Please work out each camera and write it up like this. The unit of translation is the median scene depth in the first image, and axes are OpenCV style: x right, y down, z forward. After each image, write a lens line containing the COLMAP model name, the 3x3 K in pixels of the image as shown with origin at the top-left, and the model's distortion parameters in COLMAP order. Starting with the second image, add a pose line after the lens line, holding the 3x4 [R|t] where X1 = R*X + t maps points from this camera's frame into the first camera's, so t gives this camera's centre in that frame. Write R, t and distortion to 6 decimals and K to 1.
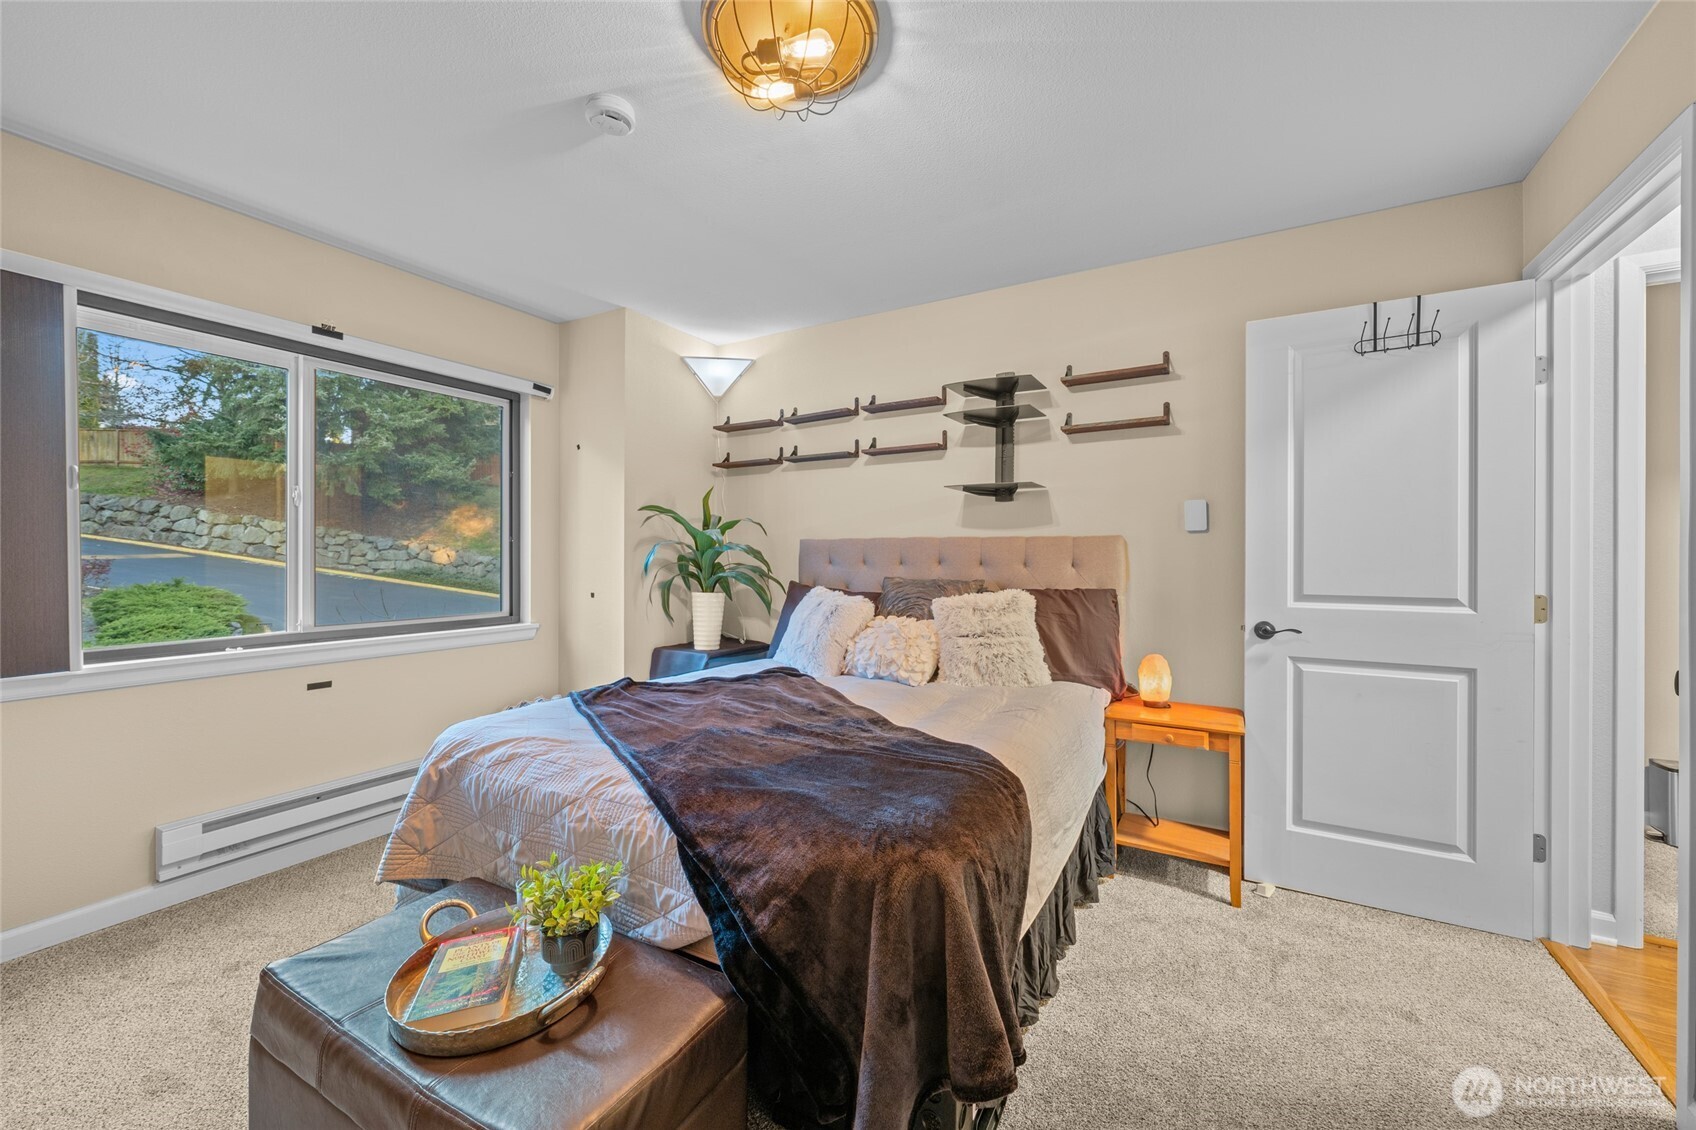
lens RADIAL K [[640.4, 0, 855.2], [0, 640.4, 557.6], [0, 0, 1]] dist [0.002797, 0.000060]
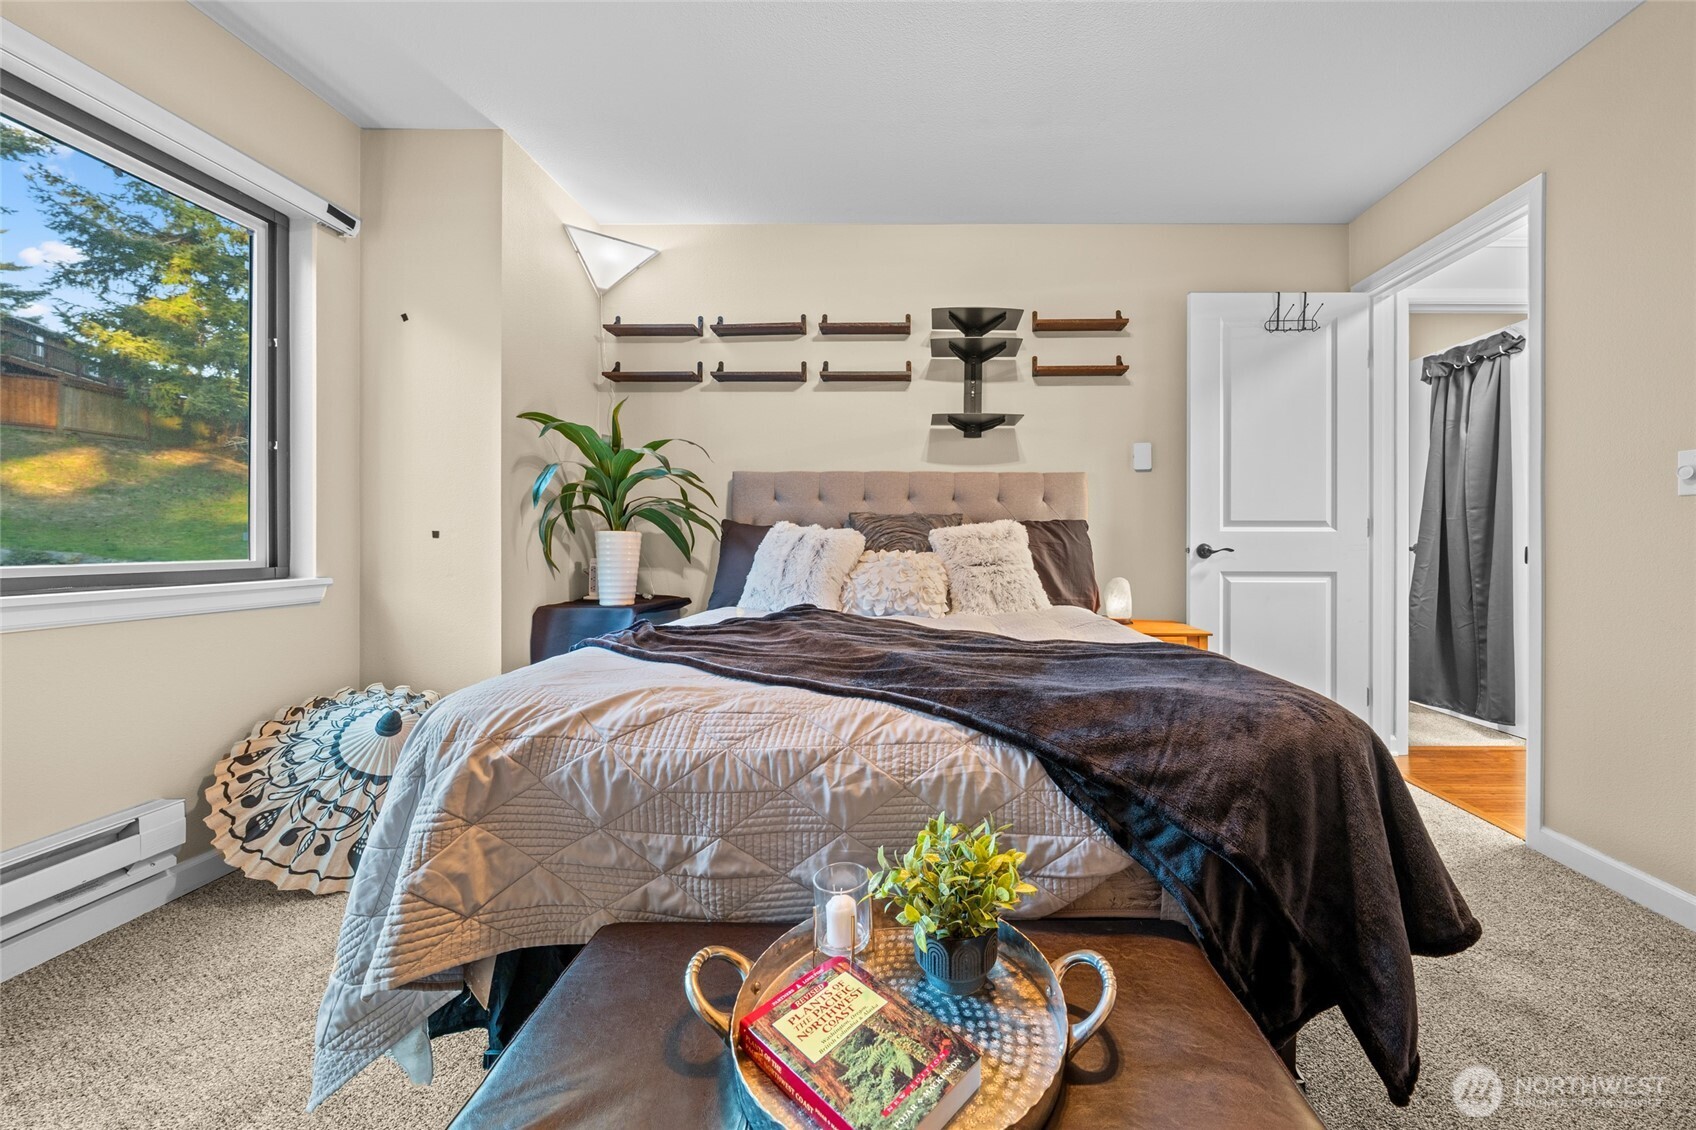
lens RADIAL K [[628.4, 0, 905.7], [0, 628.4, 538.6], [0, 0, 1]] dist [0.000841, 0.000097]
pose [[0.876214, 0.002442, 0.481917, -0.358217], [0.000487, 0.999982, -0.005954, 0.082567], [-0.481923, 0.005451, 0.876197, 0.202488]]
